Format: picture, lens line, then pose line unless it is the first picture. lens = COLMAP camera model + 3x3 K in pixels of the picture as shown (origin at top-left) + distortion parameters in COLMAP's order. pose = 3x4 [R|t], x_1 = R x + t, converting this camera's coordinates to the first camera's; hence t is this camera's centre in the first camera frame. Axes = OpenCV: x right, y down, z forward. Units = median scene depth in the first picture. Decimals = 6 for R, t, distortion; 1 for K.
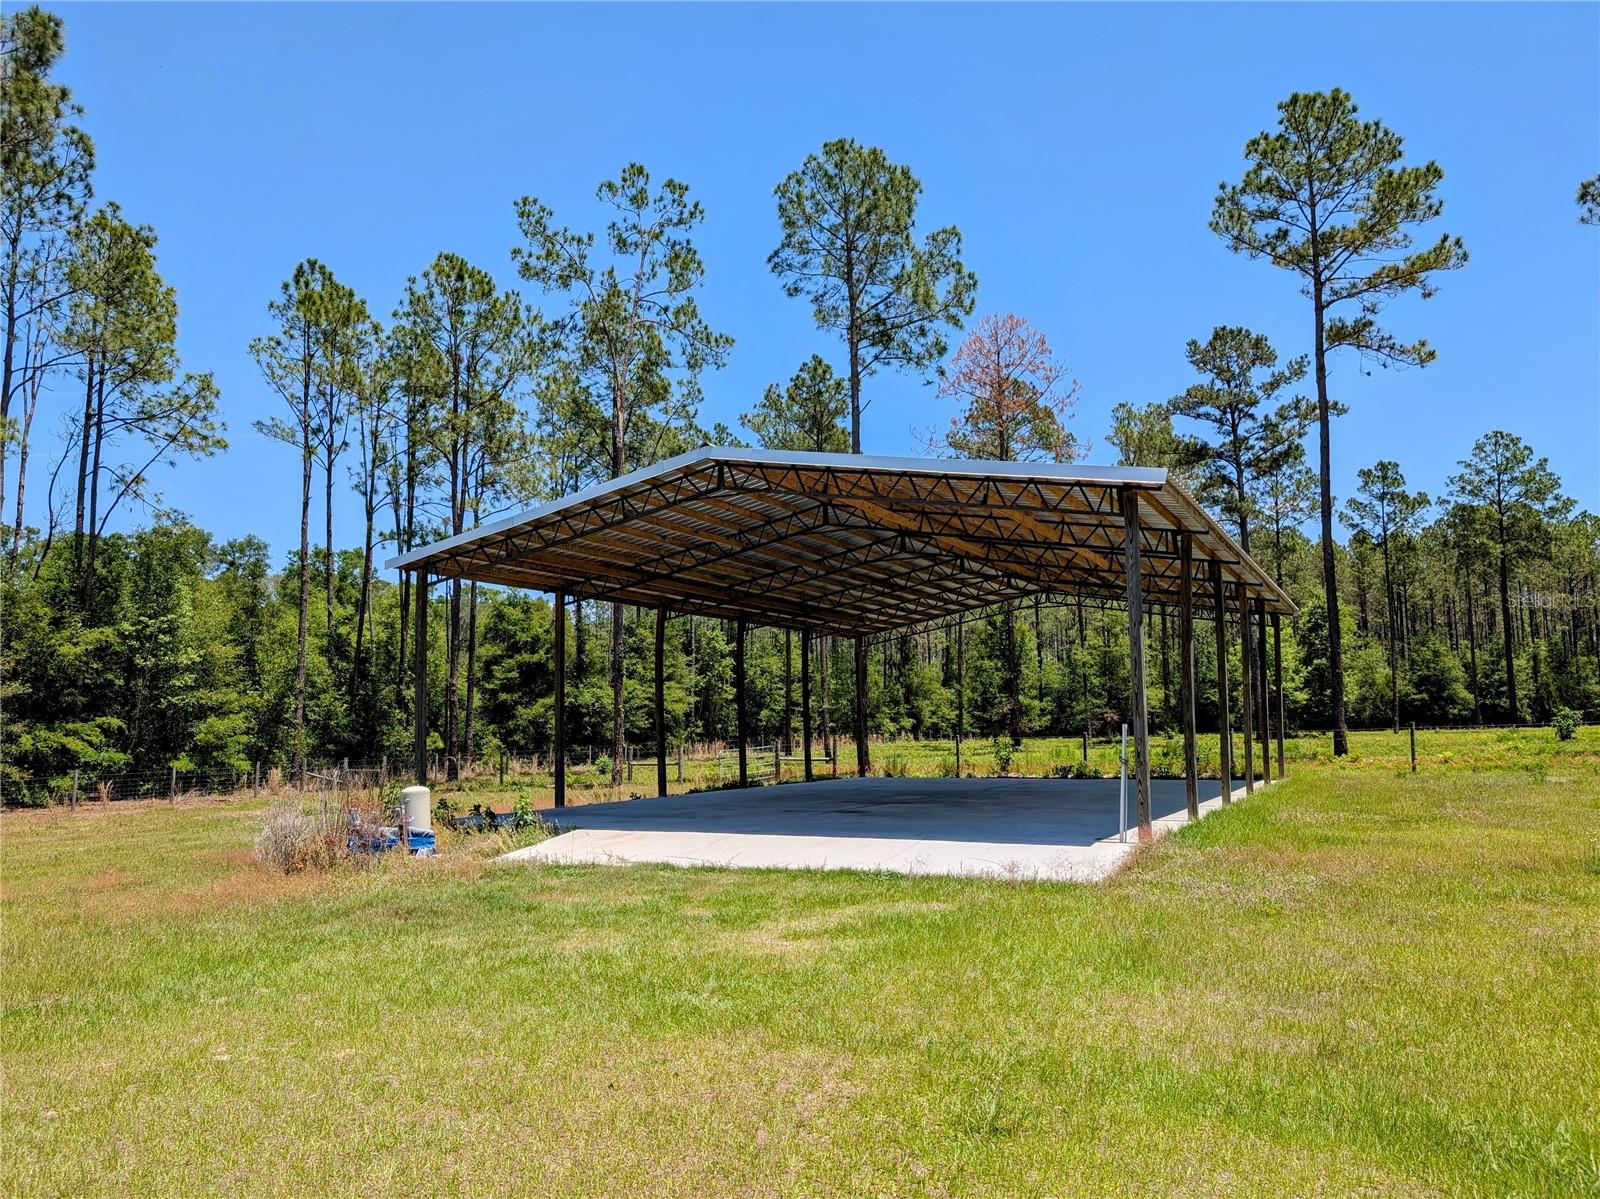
lens RADIAL K [[1173.1, 0, 792.3], [0, 1173.1, 601.9], [0, 0, 1]] dist [0.045599, -0.028080]
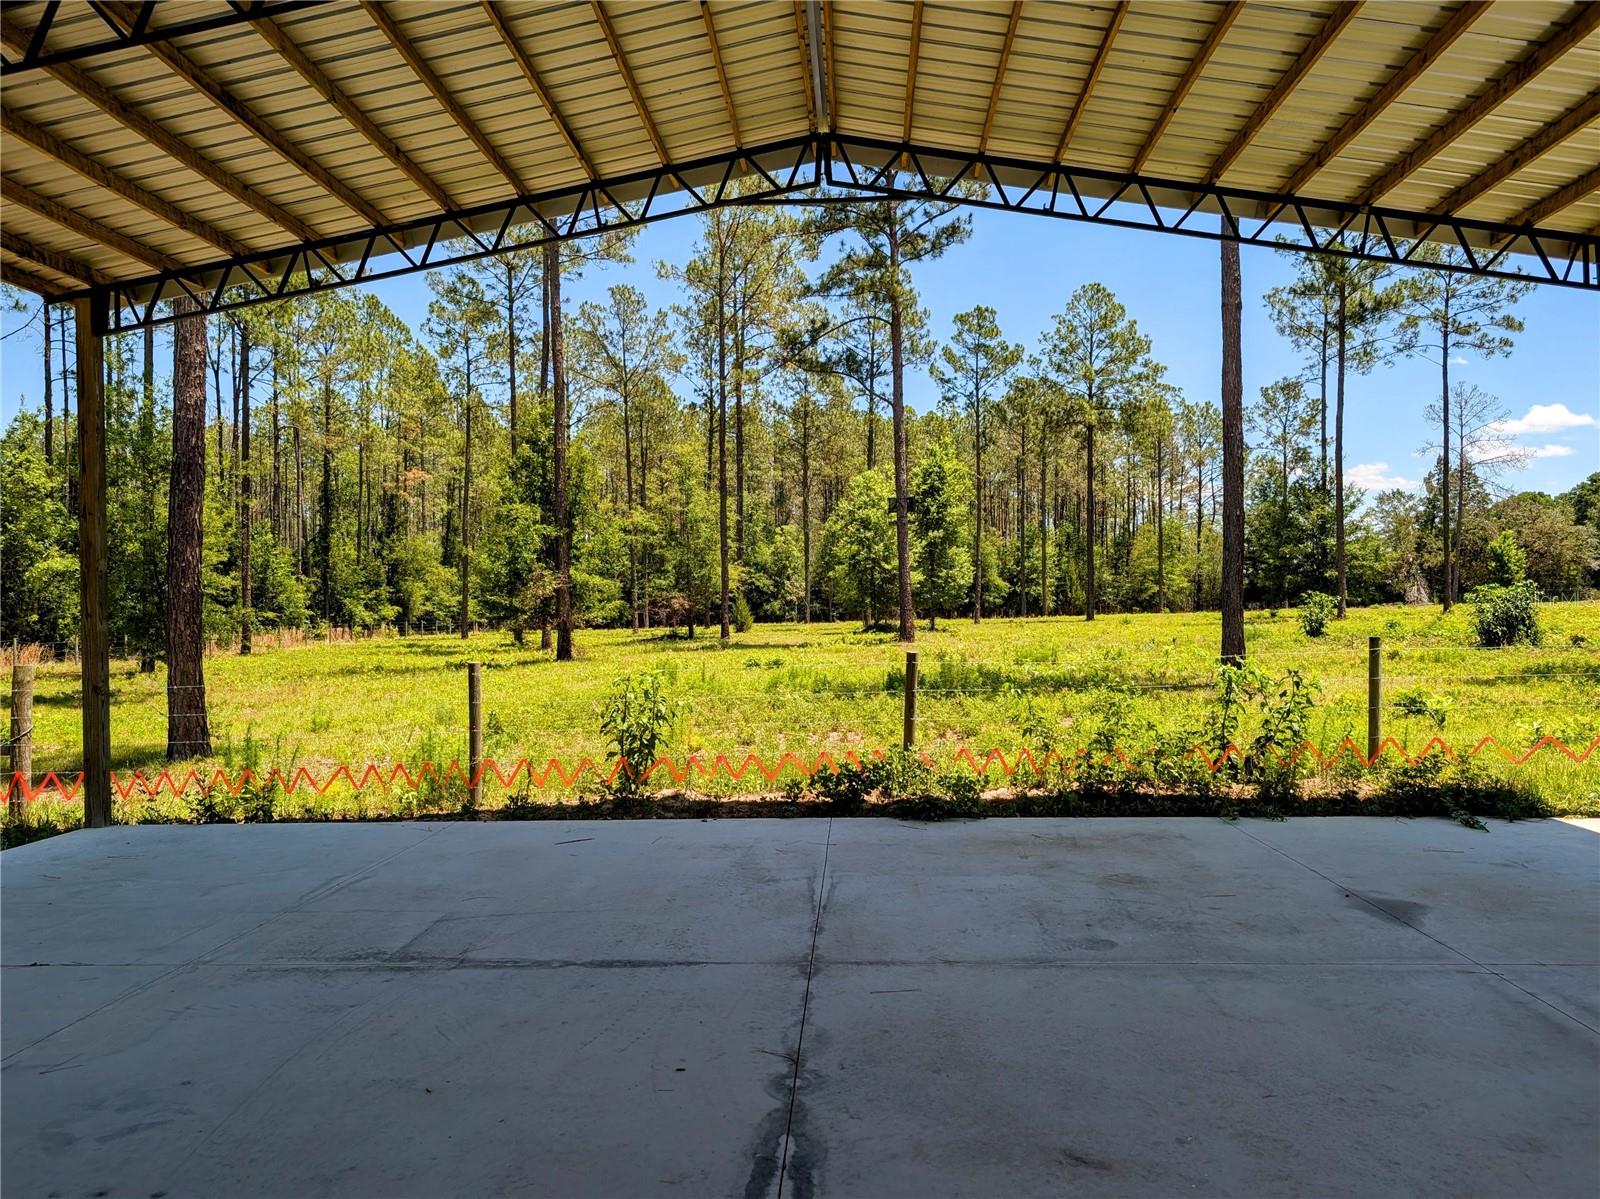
lens RADIAL K [[1168.8, 0, 809.6], [0, 1168.8, 603.0], [0, 0, 1]] dist [0.046996, -0.002509]
pose [[0.909436, 0.004051, 0.415825, 0.054495], [-0.043920, 0.995296, 0.086359, 0.039886], [-0.413519, -0.096801, 0.905335, 0.398014]]
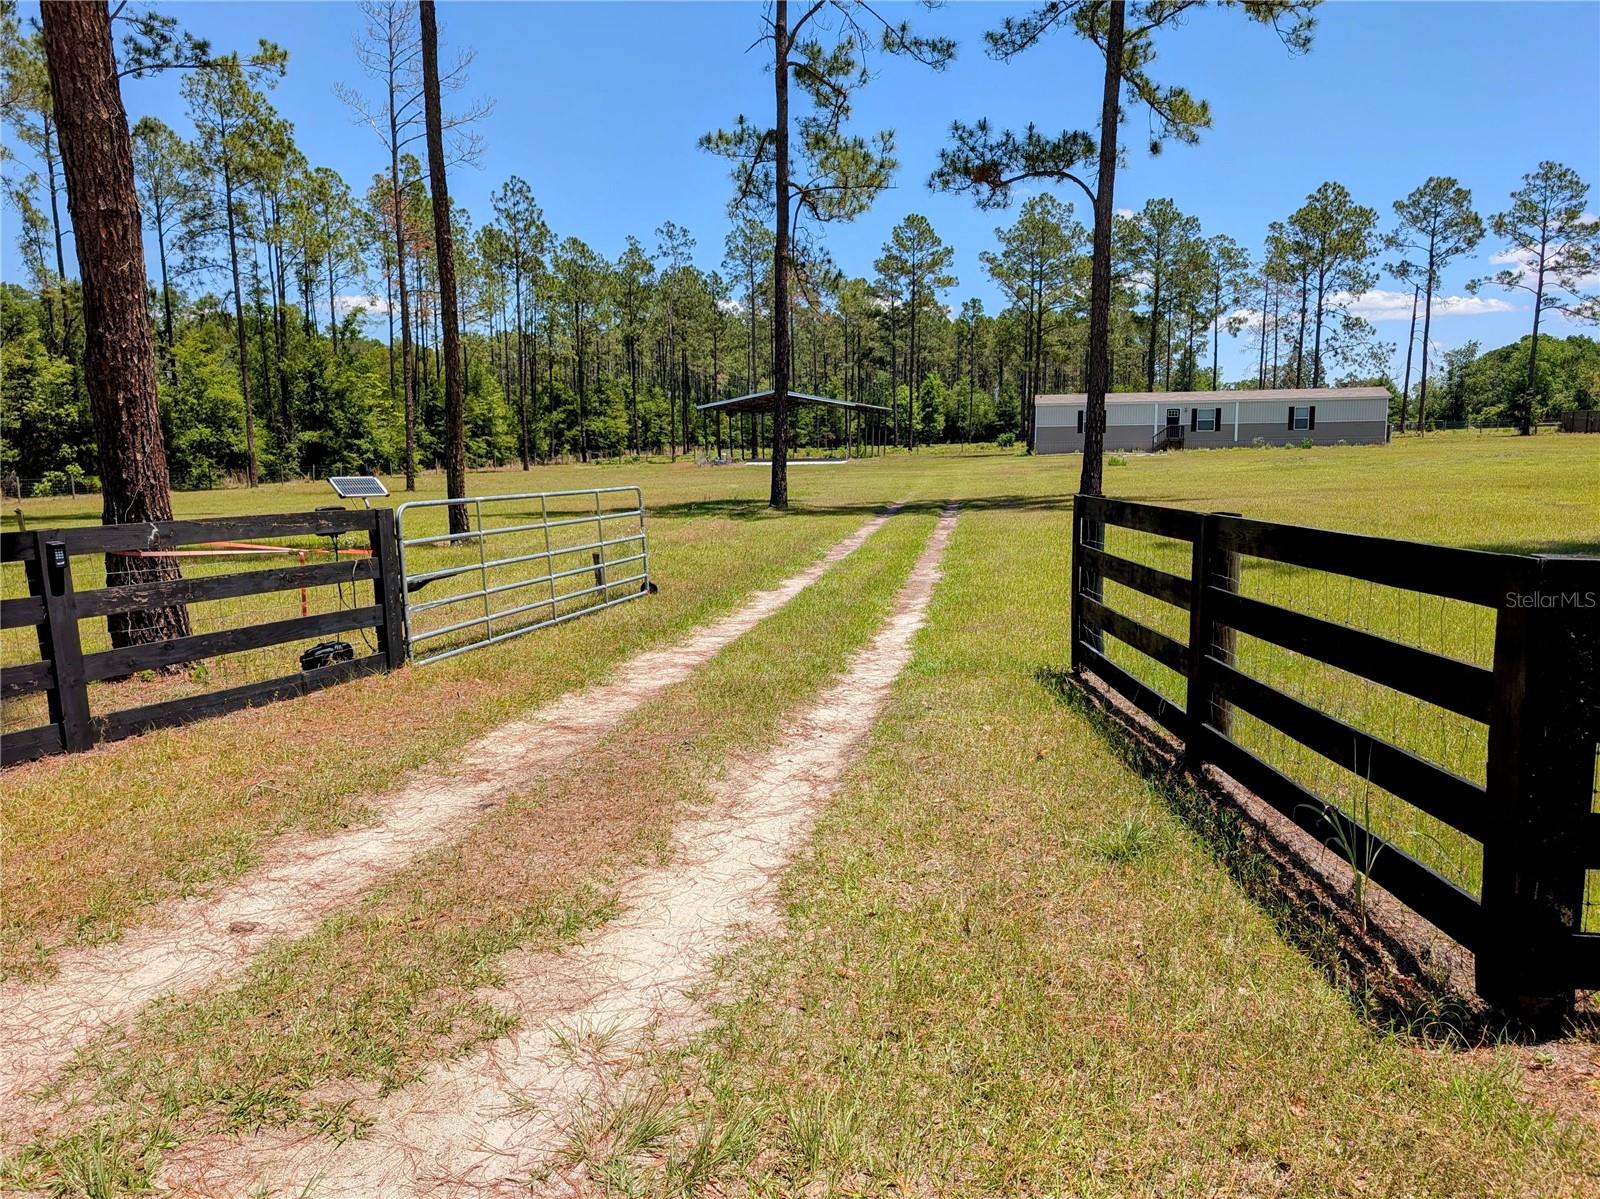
lens RADIAL K [[1225.2, 0, 801.6], [0, 1225.2, 624.4], [0, 0, 1]] dist [0.042034, -0.007909]
pose [[0.966709, -0.032220, 0.253841, -0.402234], [-0.032745, 0.968306, 0.247611, -0.137607], [-0.253774, -0.247679, 0.935015, -1.287167]]
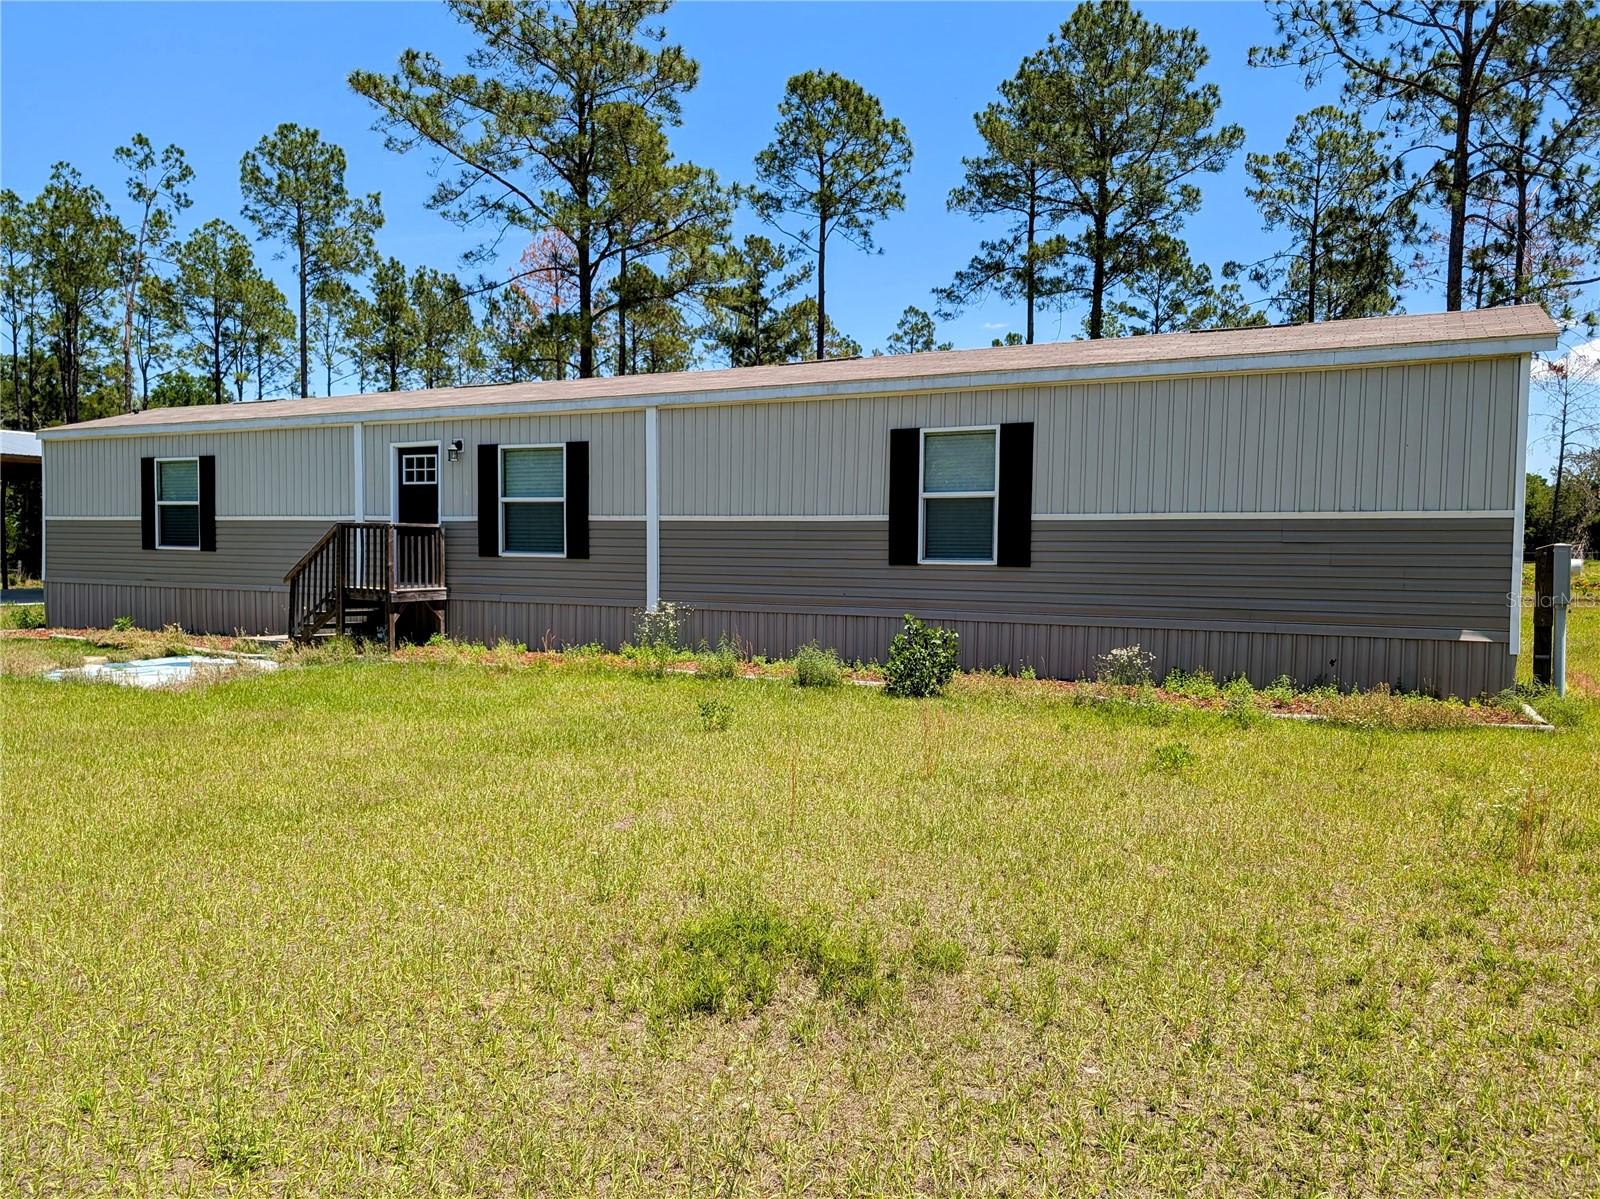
lens RADIAL K [[1158.3, 0, 797.8], [0, 1158.3, 591.2], [0, 0, 1]] dist [0.095625, -0.141685]
pose [[0.999514, 0.026705, -0.016087, 0.474843], [-0.023993, 0.988390, 0.150030, -0.051100], [0.019907, -0.149571, 0.988551, -0.292772]]
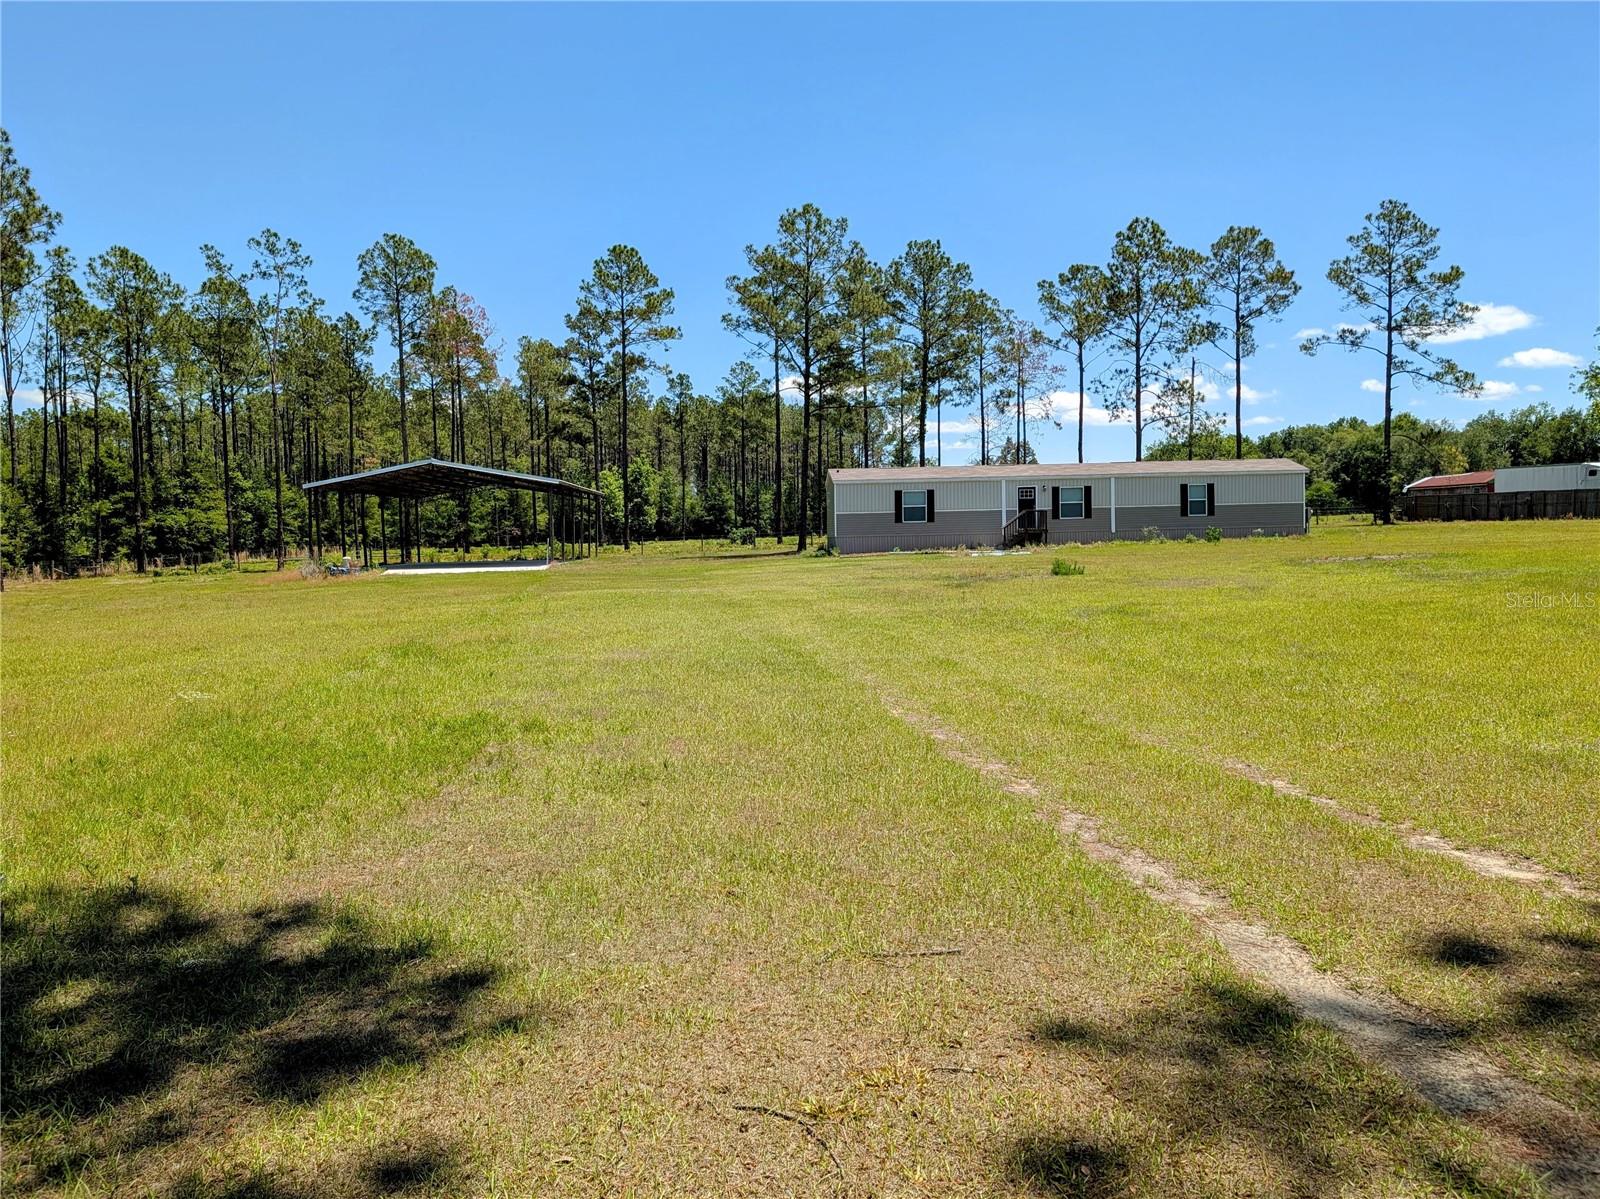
lens RADIAL K [[1187.6, 0, 796.0], [0, 1187.6, 580.4], [0, 0, 1]] dist [0.083846, -0.097318]
pose [[0.868510, -0.021912, 0.495187, -0.256799], [-0.047310, 0.990797, 0.126821, -0.079400], [-0.493409, -0.133573, 0.859480, -0.750599]]
